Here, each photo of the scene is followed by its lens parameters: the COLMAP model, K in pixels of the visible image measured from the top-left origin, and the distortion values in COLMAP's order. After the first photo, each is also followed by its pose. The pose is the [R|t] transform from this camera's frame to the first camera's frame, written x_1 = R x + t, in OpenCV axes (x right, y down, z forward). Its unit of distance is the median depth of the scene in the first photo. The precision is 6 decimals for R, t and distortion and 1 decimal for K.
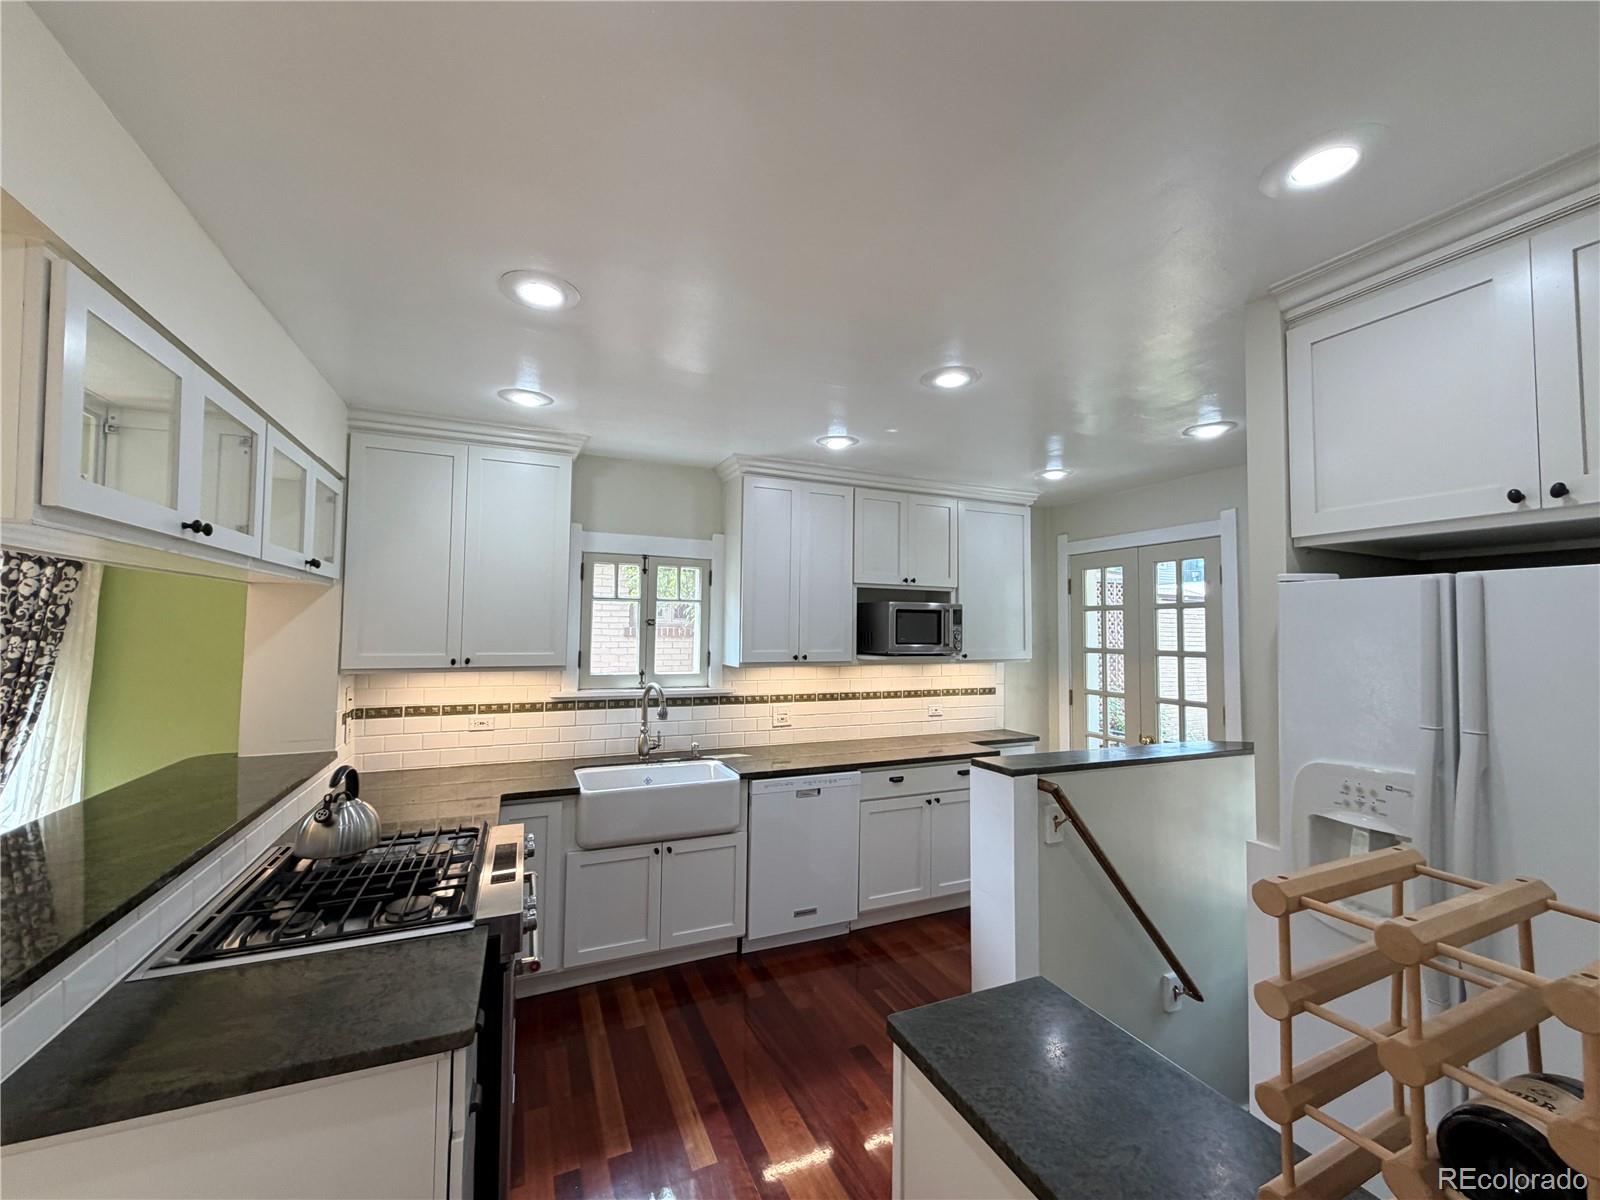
lens RADIAL K [[638.7, 0, 796.1], [0, 638.7, 598.0], [0, 0, 1]] dist [-0.000431, -0.000212]
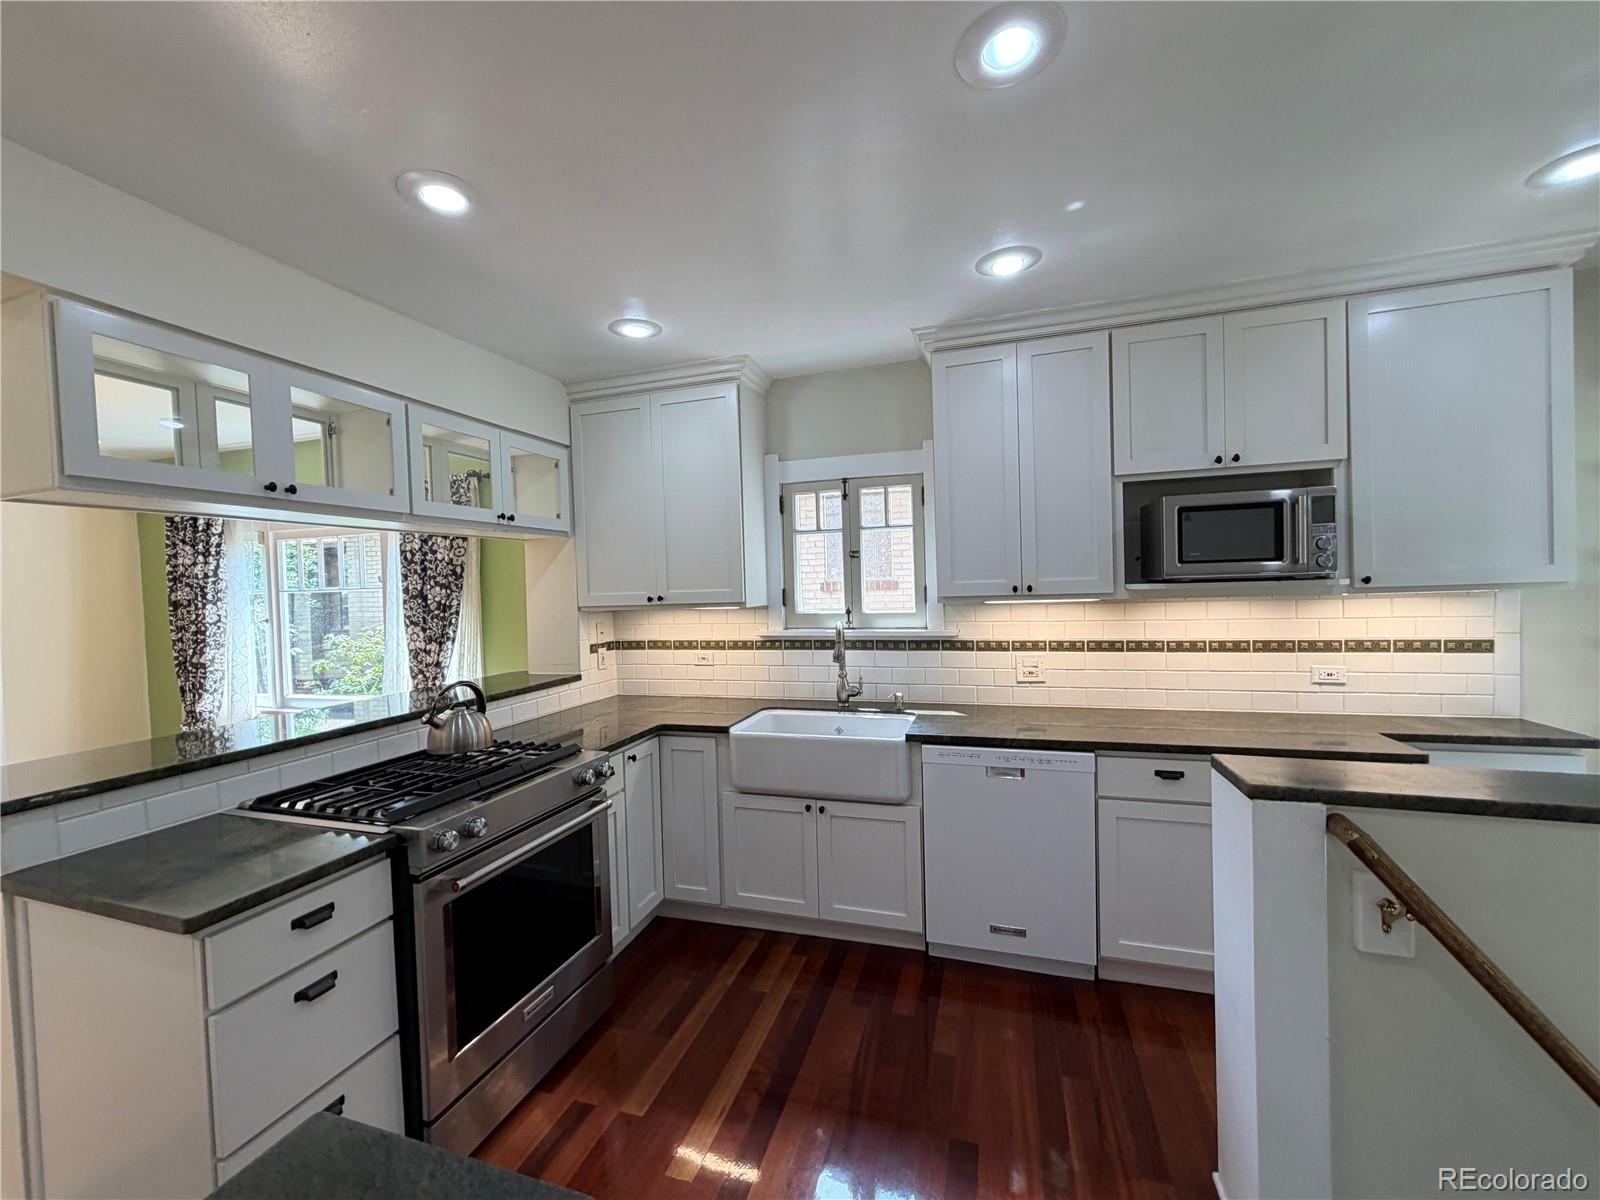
lens RADIAL K [[638.7, 0, 796.1], [0, 638.7, 598.0], [0, 0, 1]] dist [-0.000431, -0.000212]
pose [[0.747139, -0.021542, -0.664319, 0.307000], [0.069788, 0.996493, 0.046175, 0.053951], [0.660994, -0.080861, 0.746022, 0.296832]]
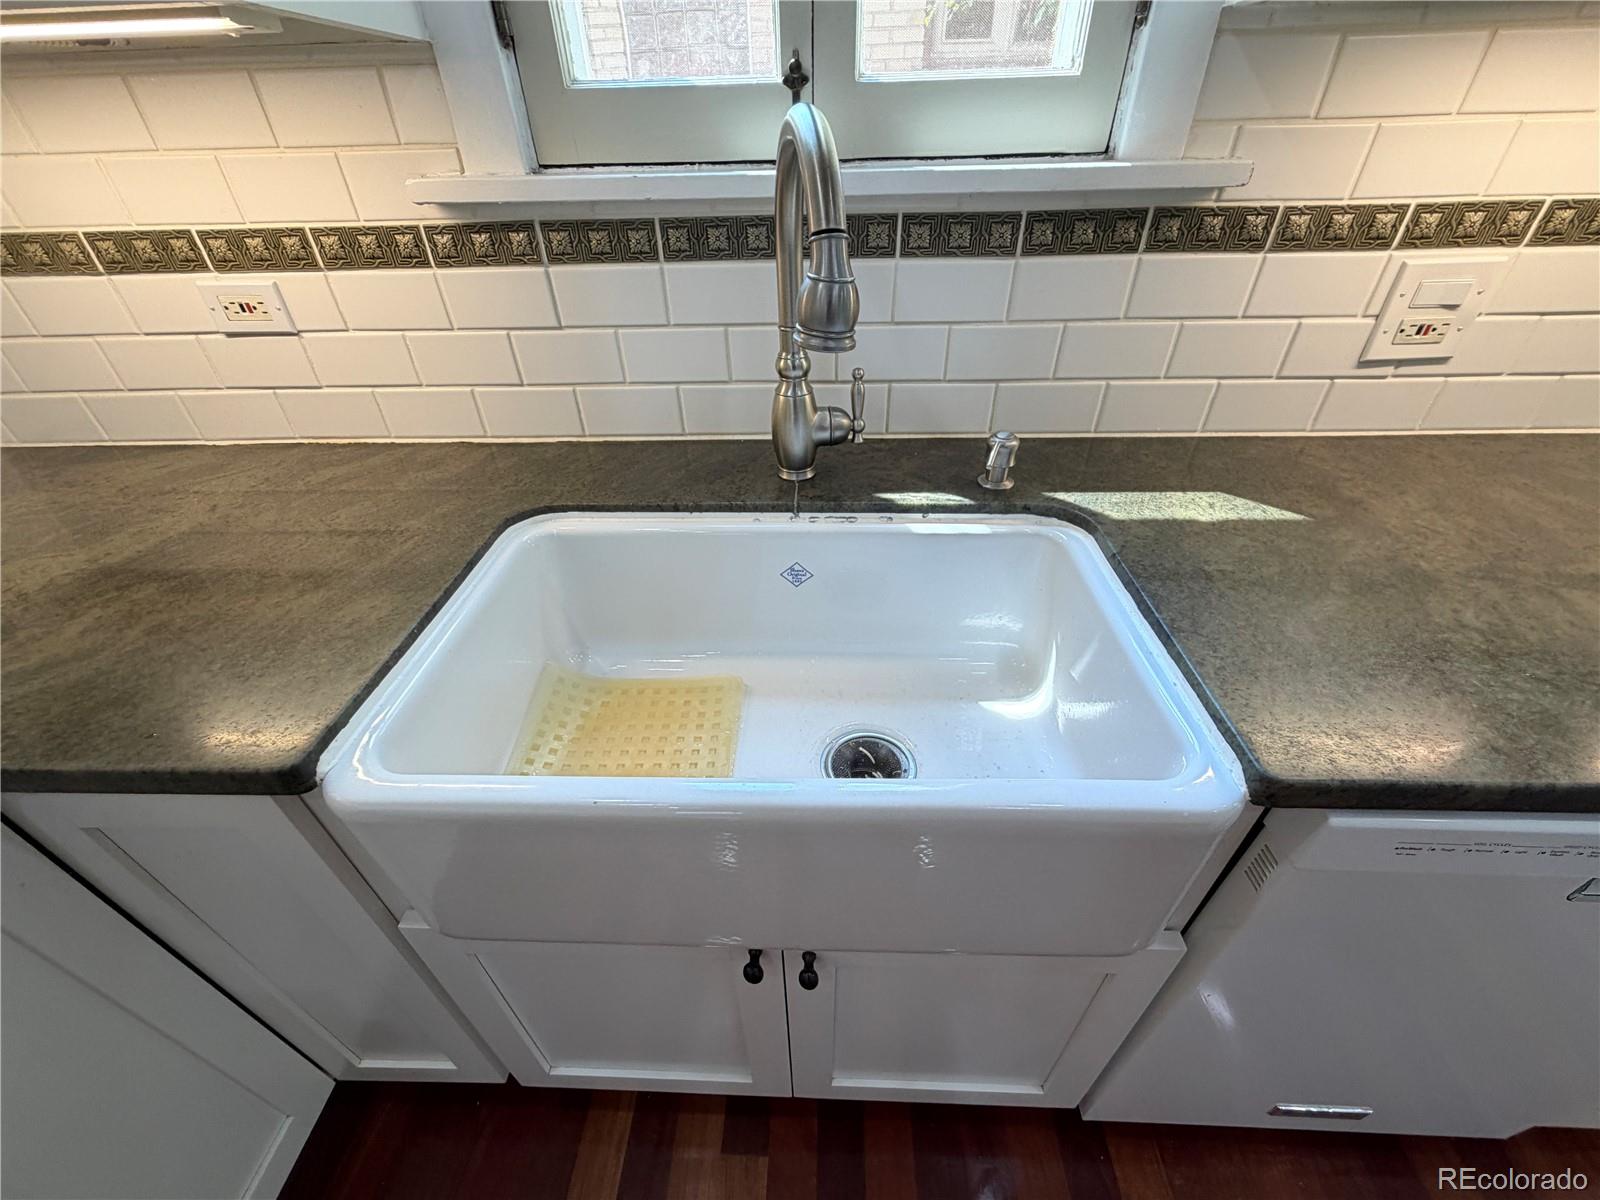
lens RADIAL K [[638.7, 0, 796.1], [0, 638.7, 598.0], [0, 0, 1]] dist [-0.000431, -0.000212]
pose [[0.895776, 0.231158, -0.379673, -0.125610], [0.056546, 0.787948, 0.613140, 0.128526], [0.440895, -0.570705, 0.692754, 0.780412]]
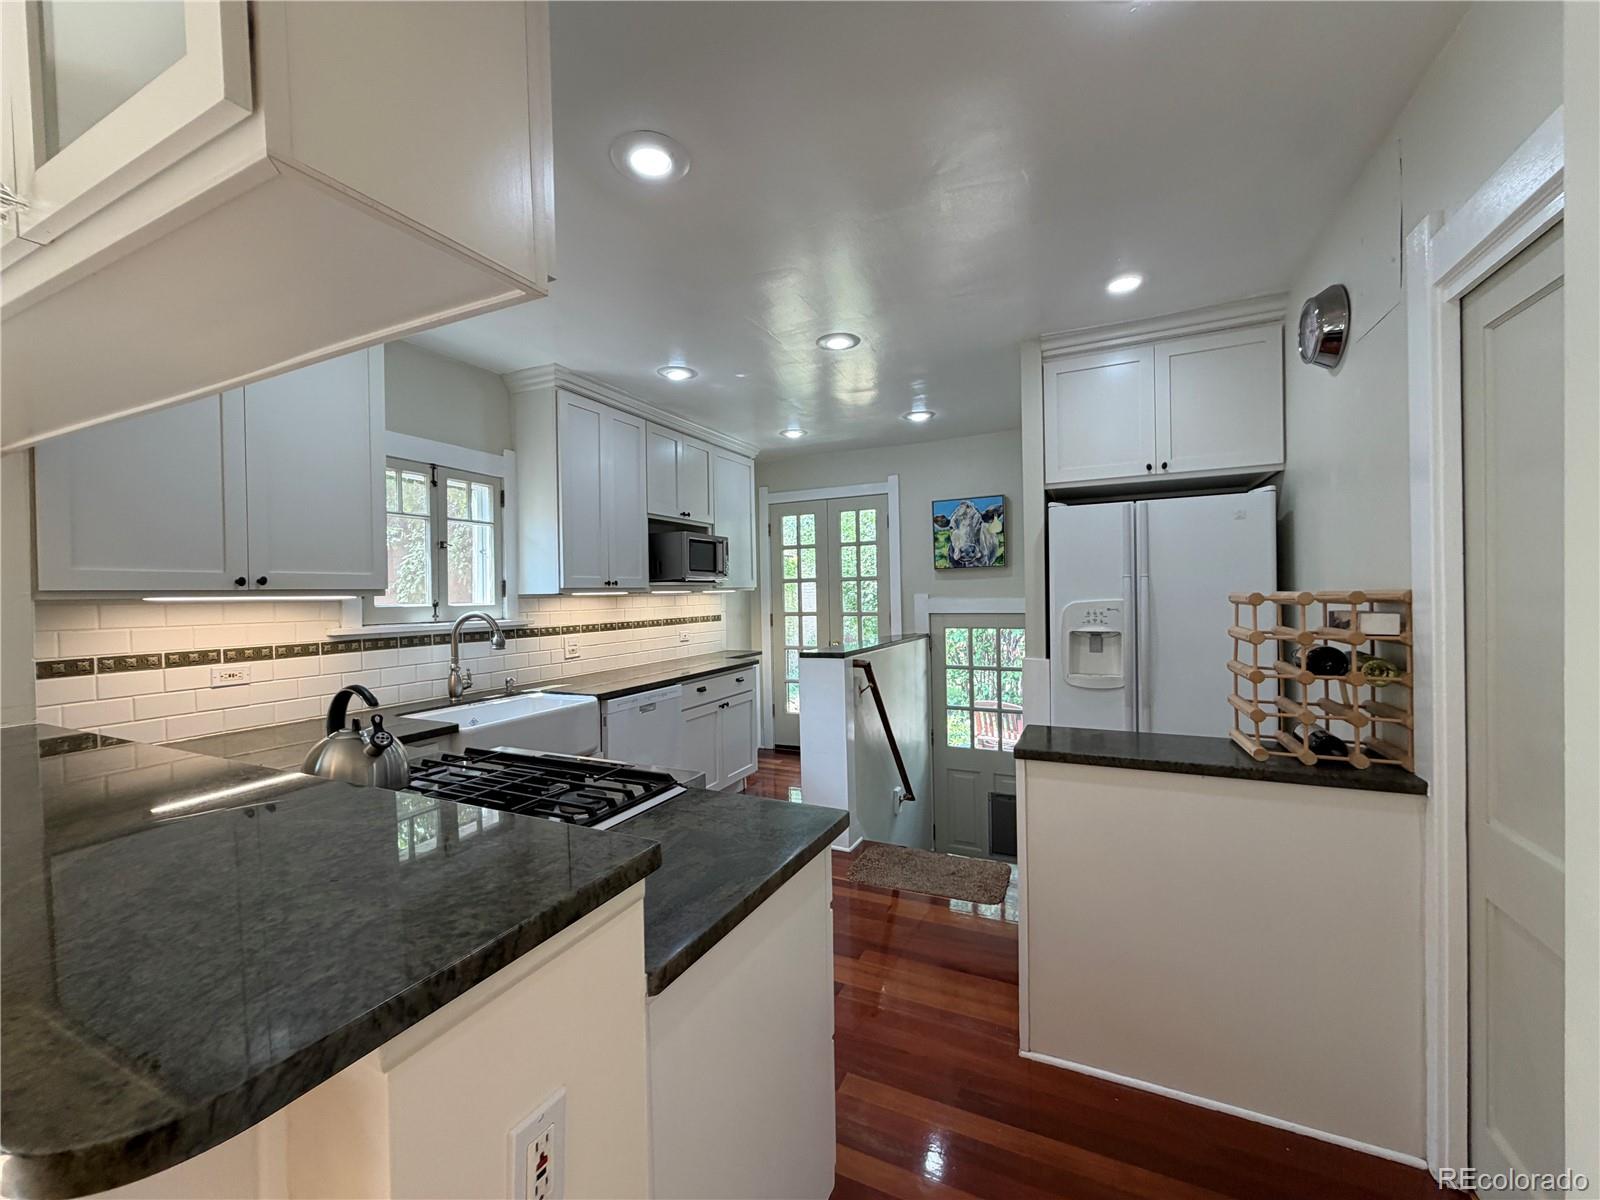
lens RADIAL K [[638.7, 0, 796.1], [0, 638.7, 598.0], [0, 0, 1]] dist [-0.000431, -0.000212]
pose [[0.759400, -0.030085, 0.649928, -0.441877], [-0.004496, 0.998664, 0.051482, 0.065518], [-0.650608, -0.042018, 0.758250, 0.049849]]
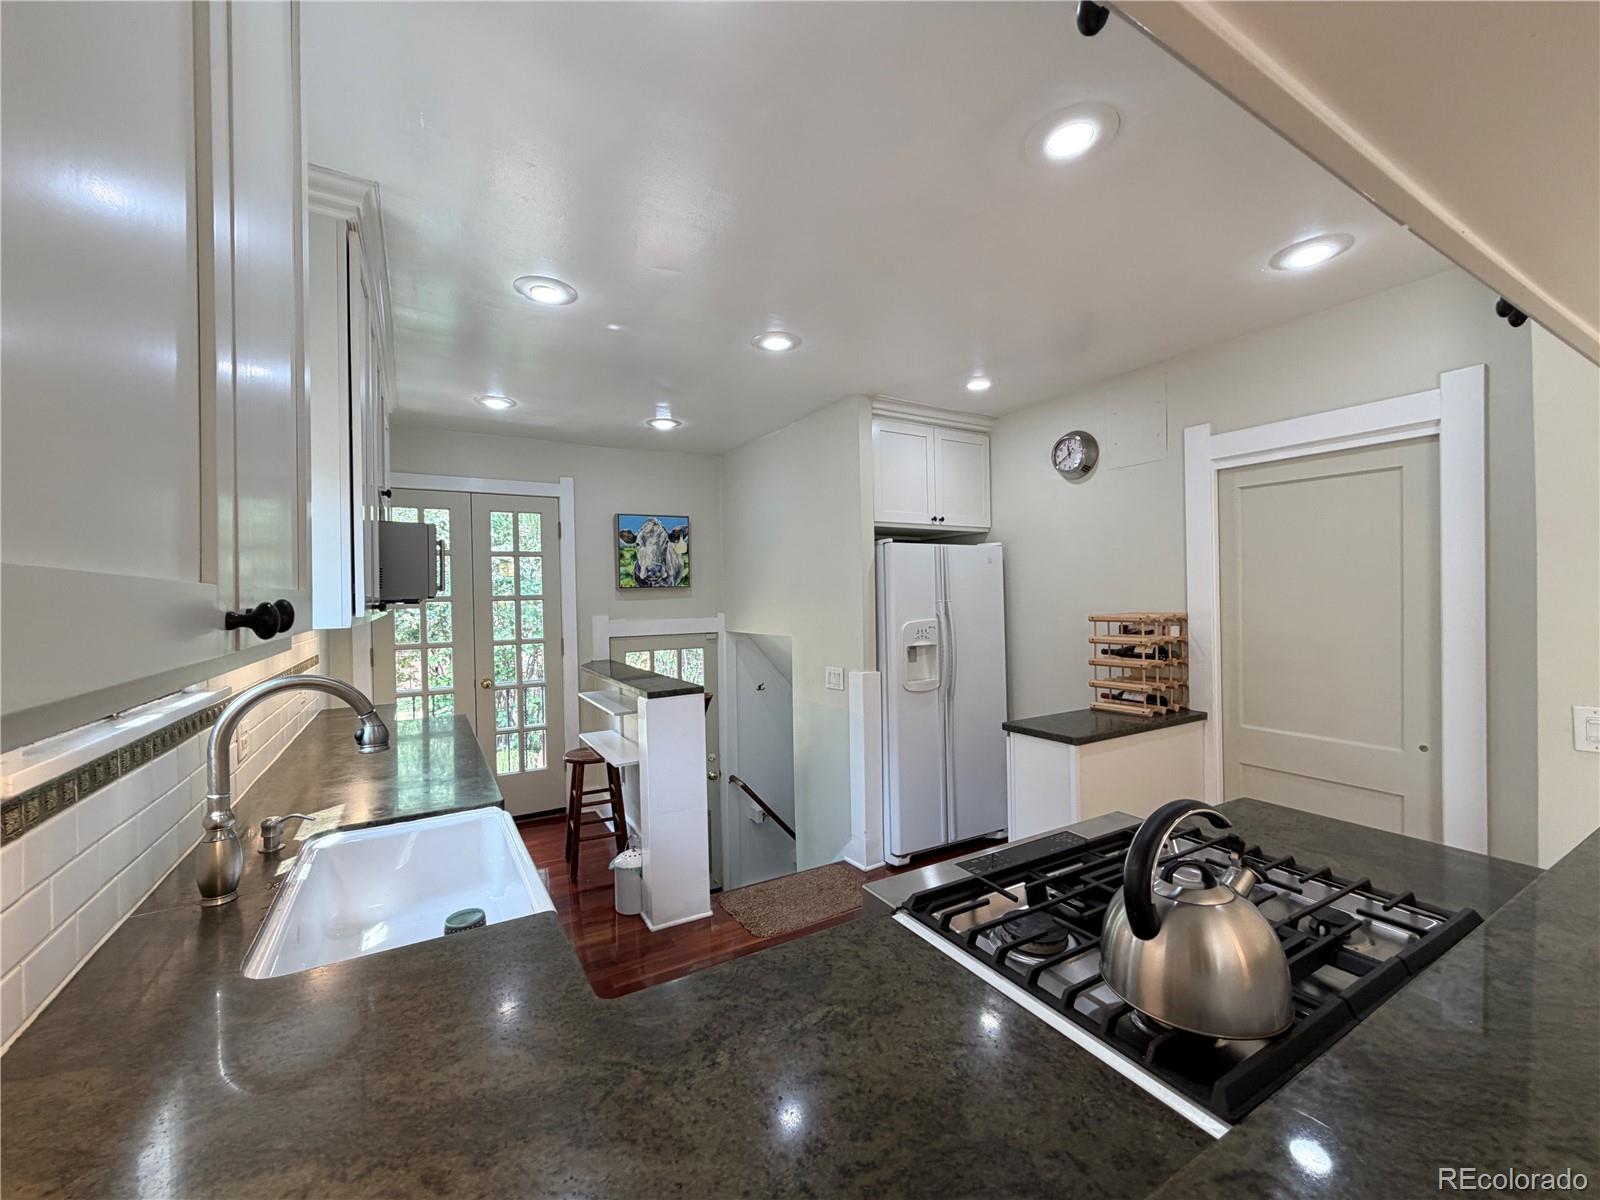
lens RADIAL K [[641.0, 0, 796.9], [0, 641.0, 598.0], [0, 0, 1]] dist [-0.000199, -0.000030]
pose [[-0.109962, -0.011114, 0.993874, -0.615215], [-0.033683, 0.999405, 0.007449, 0.071419], [-0.993365, -0.032658, -0.110271, 0.721568]]
